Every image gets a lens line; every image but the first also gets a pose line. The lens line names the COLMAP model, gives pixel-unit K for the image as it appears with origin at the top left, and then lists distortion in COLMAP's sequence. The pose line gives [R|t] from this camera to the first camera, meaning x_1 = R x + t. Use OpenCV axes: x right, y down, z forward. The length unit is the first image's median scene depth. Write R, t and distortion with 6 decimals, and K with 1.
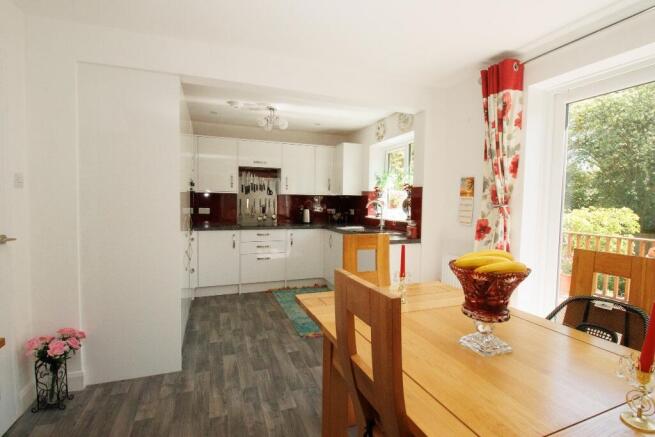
lens RADIAL K [[312.2, 0, 328.1], [0, 312.2, 219.0], [0, 0, 1]] dist [-0.010014, -0.000692]
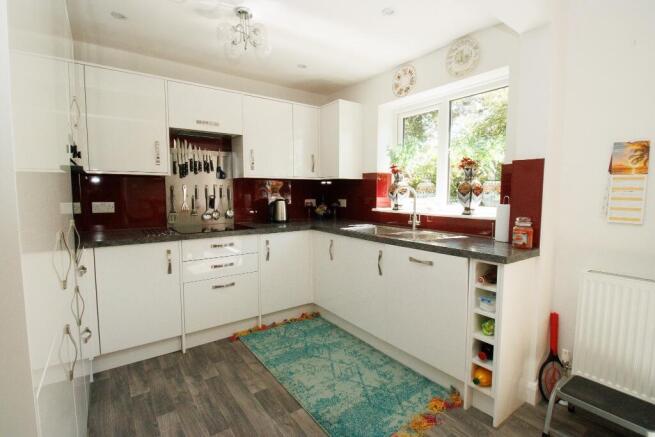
lens RADIAL K [[312.2, 0, 327.1], [0, 312.2, 219.0], [0, 0, 1]] dist [-0.010014, -0.000692]
pose [[0.964183, -0.035607, 0.262838, -0.165943], [0.026525, 0.998925, 0.038024, -0.016700], [-0.263909, -0.029690, 0.964090, 0.376976]]
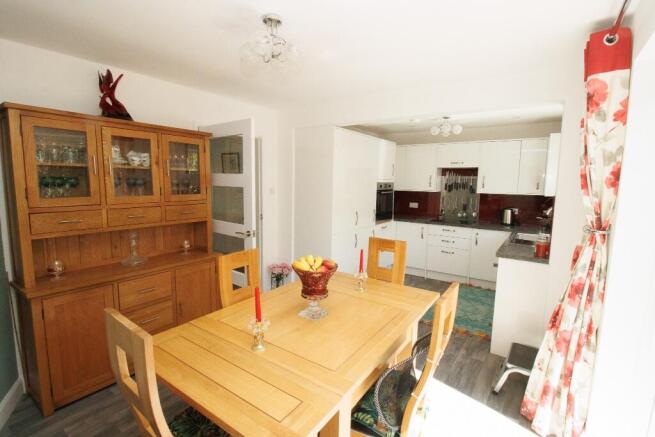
lens RADIAL K [[312.2, 0, 328.2], [0, 312.2, 217.0], [0, 0, 1]] dist [-0.010014, -0.000692]
pose [[0.558403, 0.089591, -0.824718, 0.445125], [-0.053773, 0.995970, 0.071785, -0.052240], [0.827825, 0.004262, 0.560970, 0.036337]]
